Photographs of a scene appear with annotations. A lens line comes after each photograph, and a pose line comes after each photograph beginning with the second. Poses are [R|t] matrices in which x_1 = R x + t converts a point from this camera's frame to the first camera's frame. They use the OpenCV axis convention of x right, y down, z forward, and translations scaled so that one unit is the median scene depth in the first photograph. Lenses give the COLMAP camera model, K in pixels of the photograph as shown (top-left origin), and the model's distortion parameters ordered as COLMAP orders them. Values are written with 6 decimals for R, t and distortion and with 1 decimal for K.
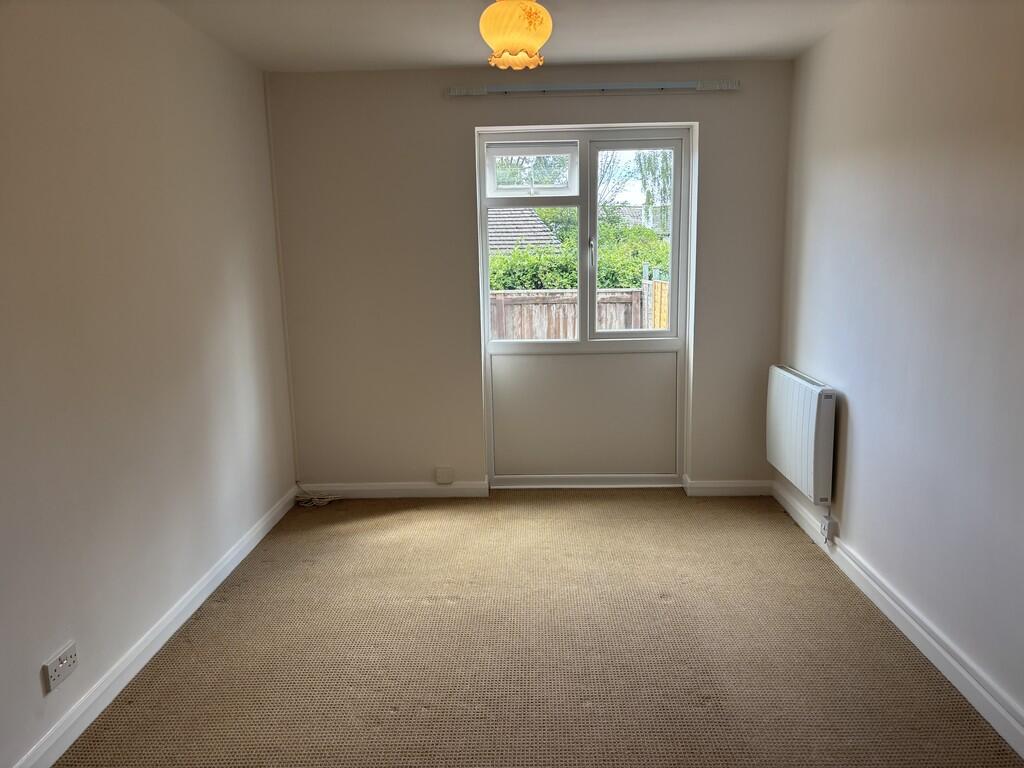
lens RADIAL K [[782.6, 0, 512.0], [0, 782.6, 384.0], [0, 0, 1]] dist [0.120271, -0.328122]
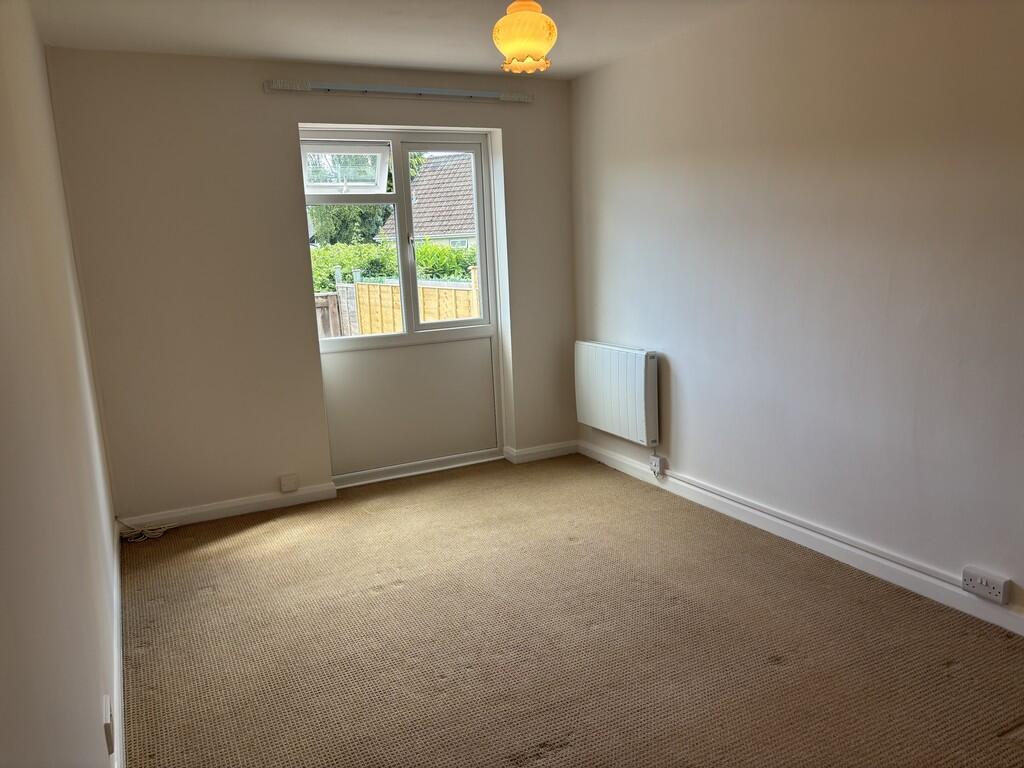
lens RADIAL K [[786.6, 0, 512.0], [0, 786.6, 384.0], [0, 0, 1]] dist [0.100422, -0.139936]
pose [[0.880532, -0.103235, 0.462607, -0.290694], [0.108848, 0.993951, 0.014626, 0.012507], [-0.461319, 0.037475, 0.886443, 0.008276]]
